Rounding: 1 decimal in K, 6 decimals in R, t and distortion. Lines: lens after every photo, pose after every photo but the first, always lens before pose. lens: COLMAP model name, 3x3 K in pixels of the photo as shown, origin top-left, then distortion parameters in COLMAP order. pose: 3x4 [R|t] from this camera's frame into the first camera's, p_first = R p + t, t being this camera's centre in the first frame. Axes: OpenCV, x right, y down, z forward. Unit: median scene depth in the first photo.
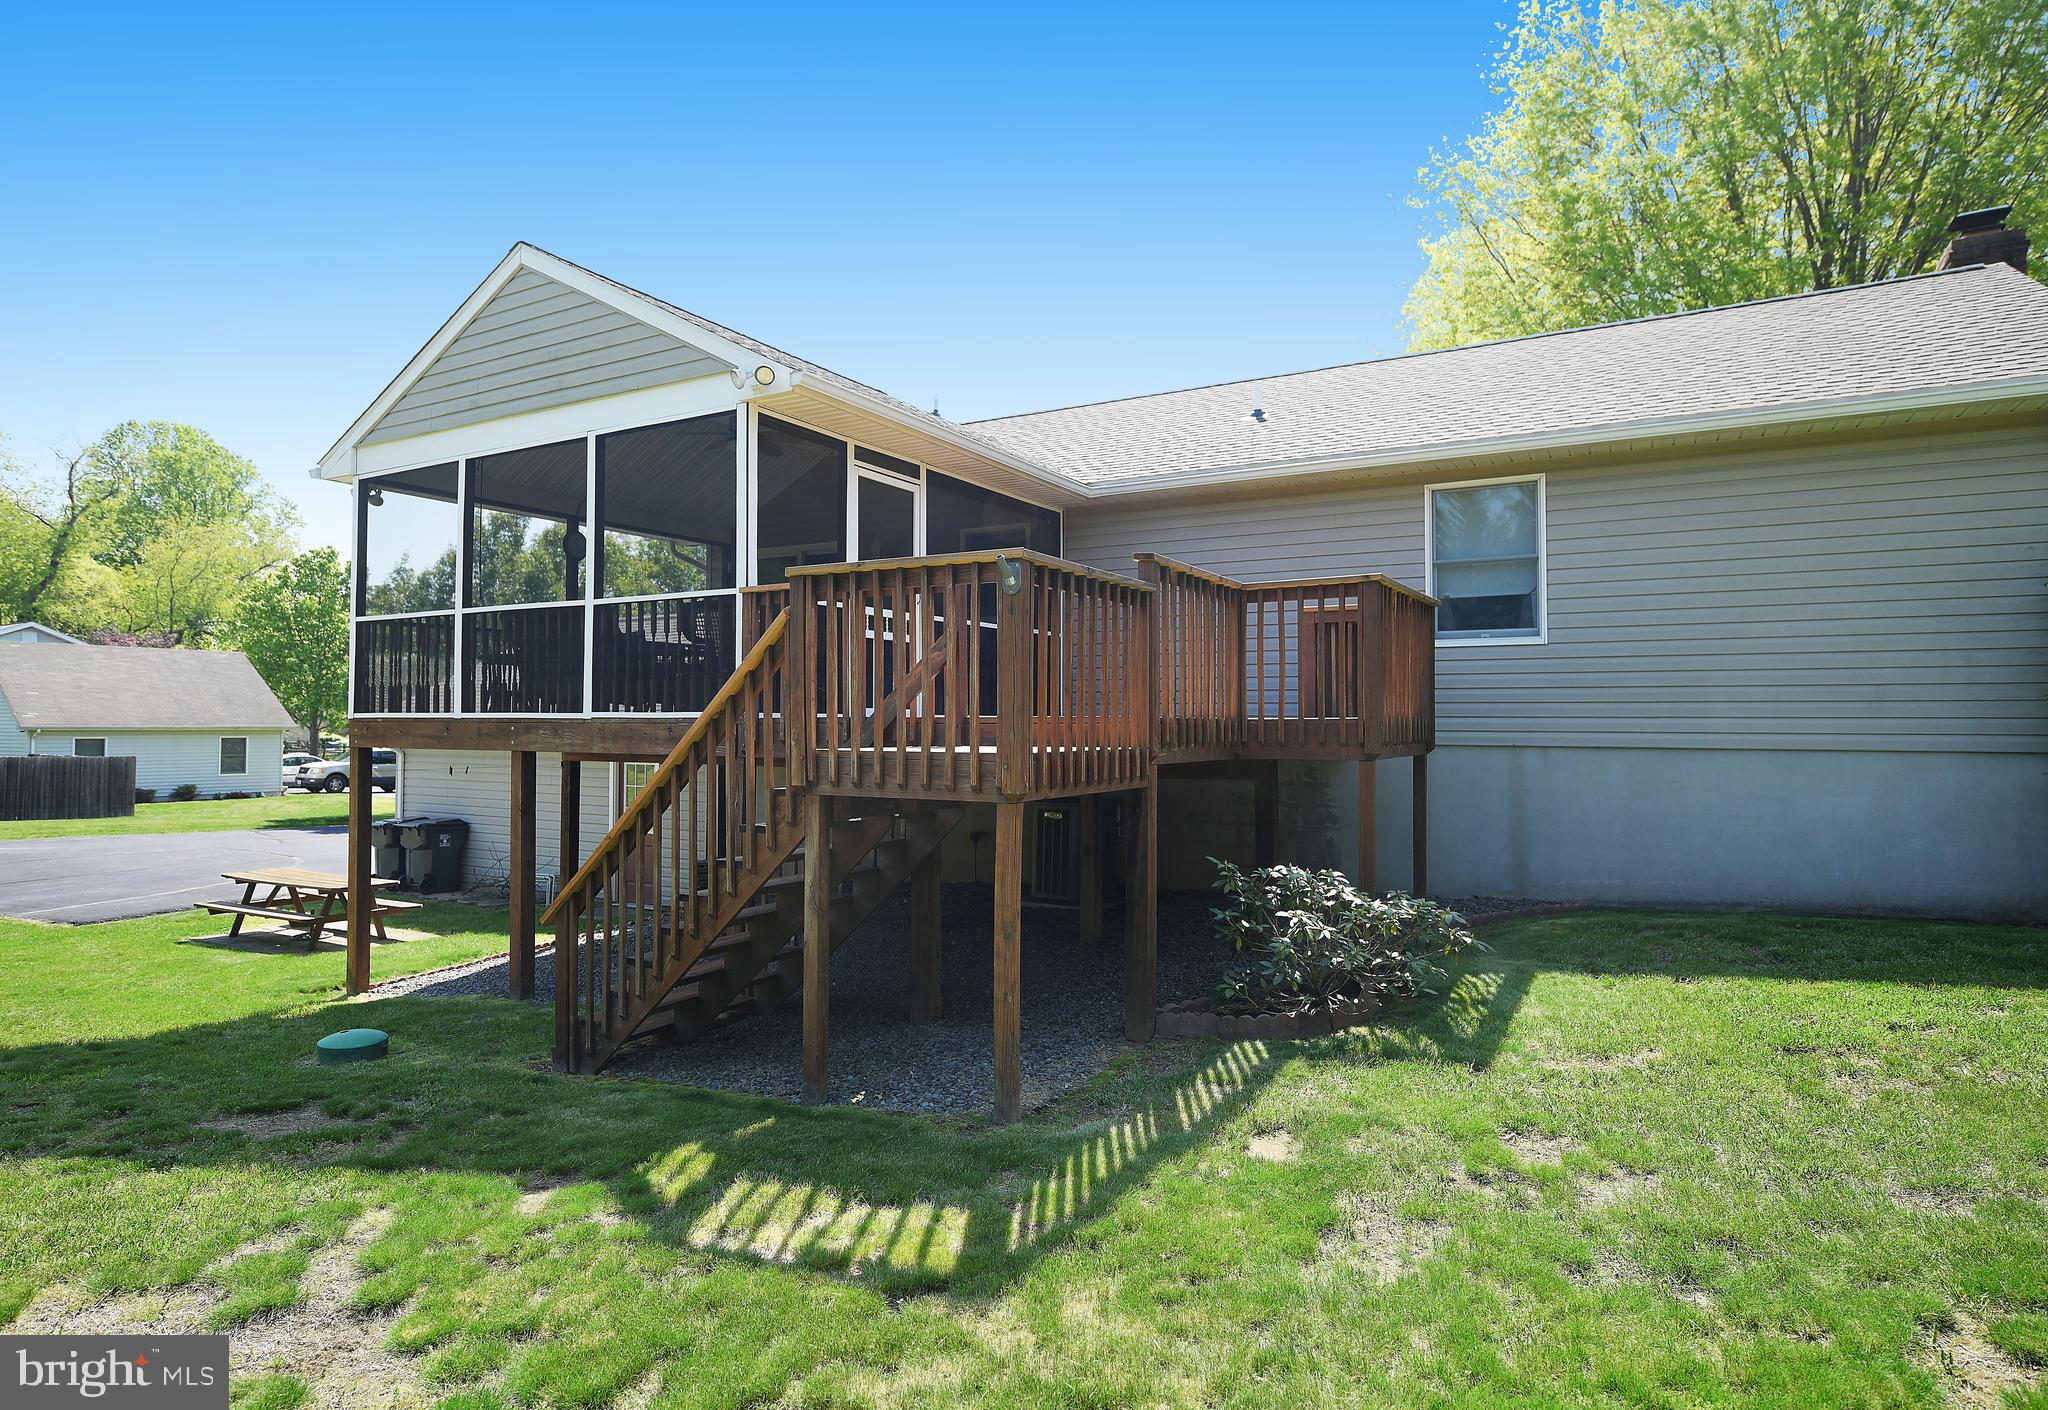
lens RADIAL K [[1156.2, 0, 990.8], [0, 1156.2, 693.4], [0, 0, 1]] dist [0.000982, -0.001721]
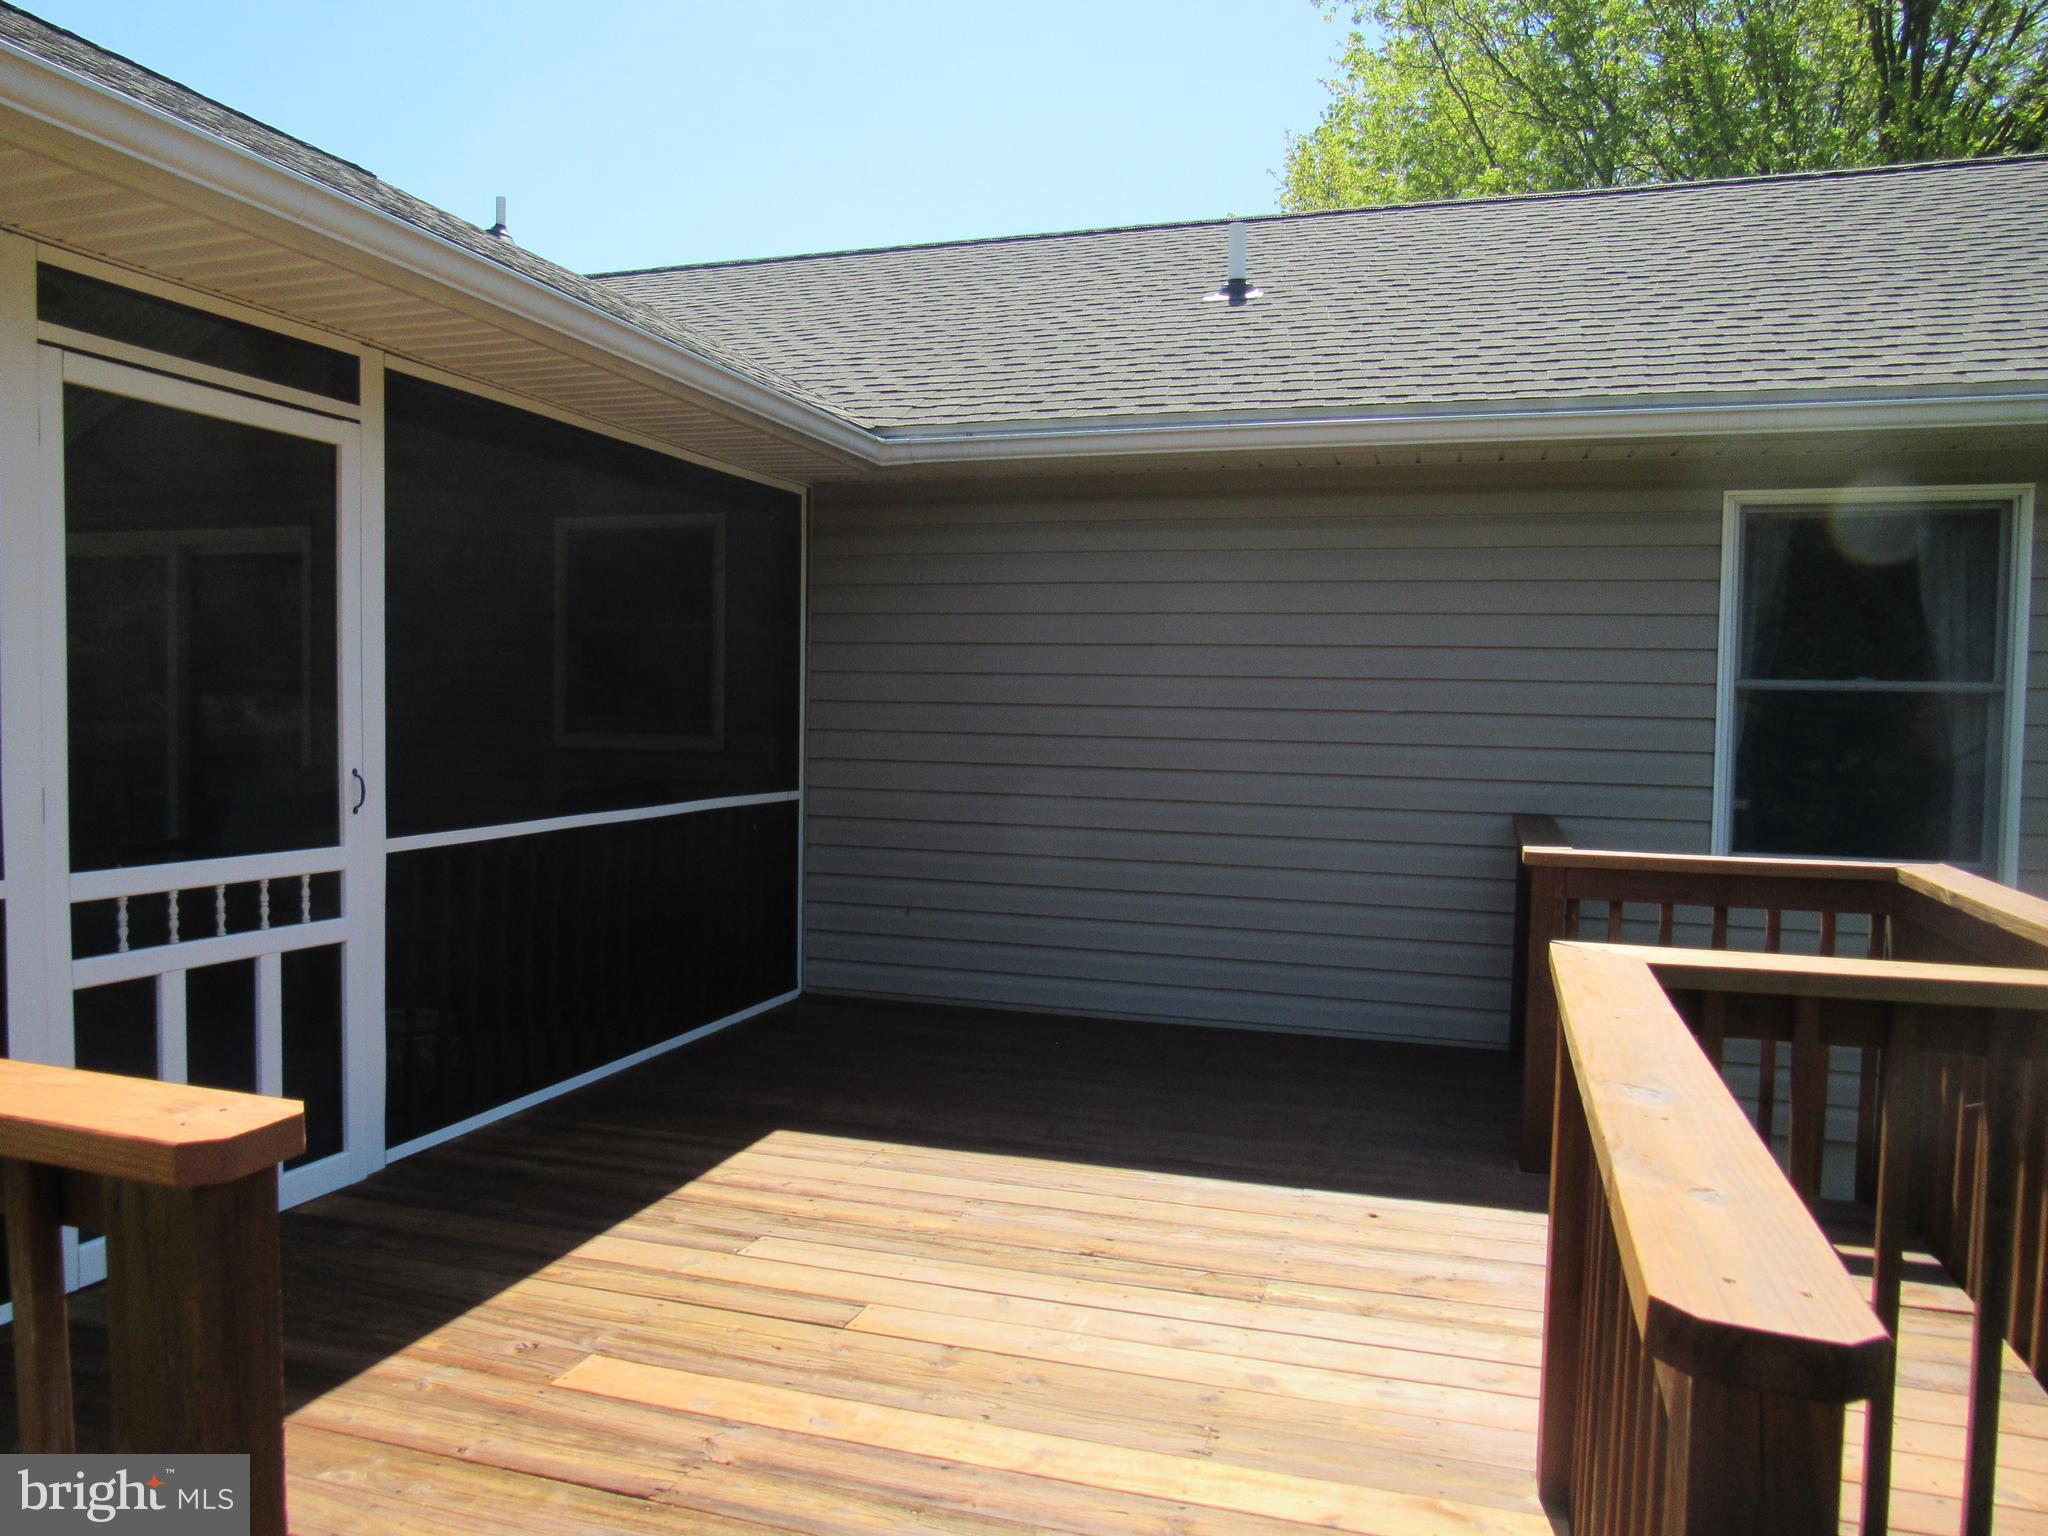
lens RADIAL K [[1477.4, 0, 1010.7], [0, 1477.4, 776.0], [0, 0, 1]] dist [-0.025965, 0.003161]
pose [[0.975145, 0.002499, 0.221555, 0.022880], [-0.018902, 0.997229, 0.071946, -0.129560], [-0.220761, -0.074346, 0.972490, 0.633434]]
